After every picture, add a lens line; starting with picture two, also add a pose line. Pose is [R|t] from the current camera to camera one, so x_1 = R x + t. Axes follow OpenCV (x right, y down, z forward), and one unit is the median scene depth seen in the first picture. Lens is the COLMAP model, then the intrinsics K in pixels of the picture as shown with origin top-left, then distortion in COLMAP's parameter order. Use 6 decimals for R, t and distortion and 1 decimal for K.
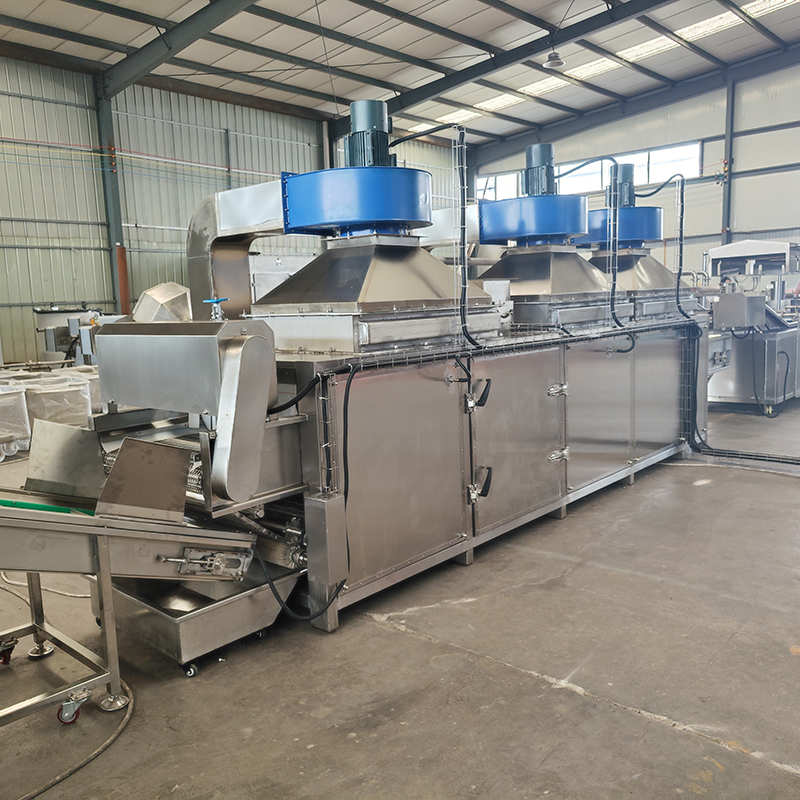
lens RADIAL K [[773.8, 0, 400.0], [0, 773.8, 400.0], [0, 0, 1]] dist [0.050112, -0.021046]
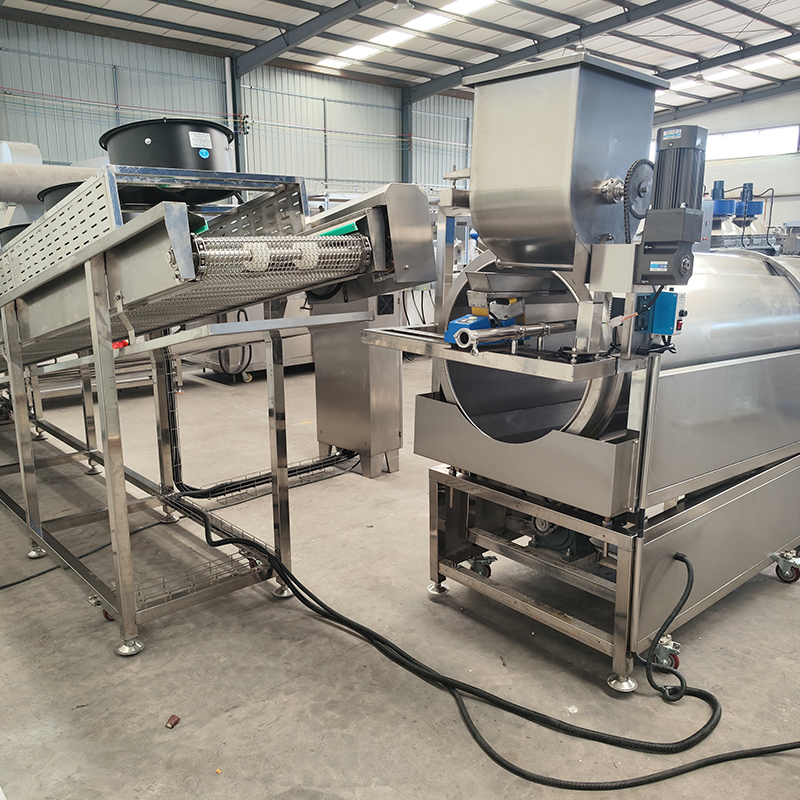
lens RADIAL K [[773.8, 0, 400.0], [0, 773.8, 400.0], [0, 0, 1]] dist [0.050112, -0.021046]
pose [[0.994338, 0.051606, -0.092893, -0.225706], [-0.044022, 0.995667, 0.081916, 0.094608], [0.096718, -0.077363, 0.992301, -0.669391]]
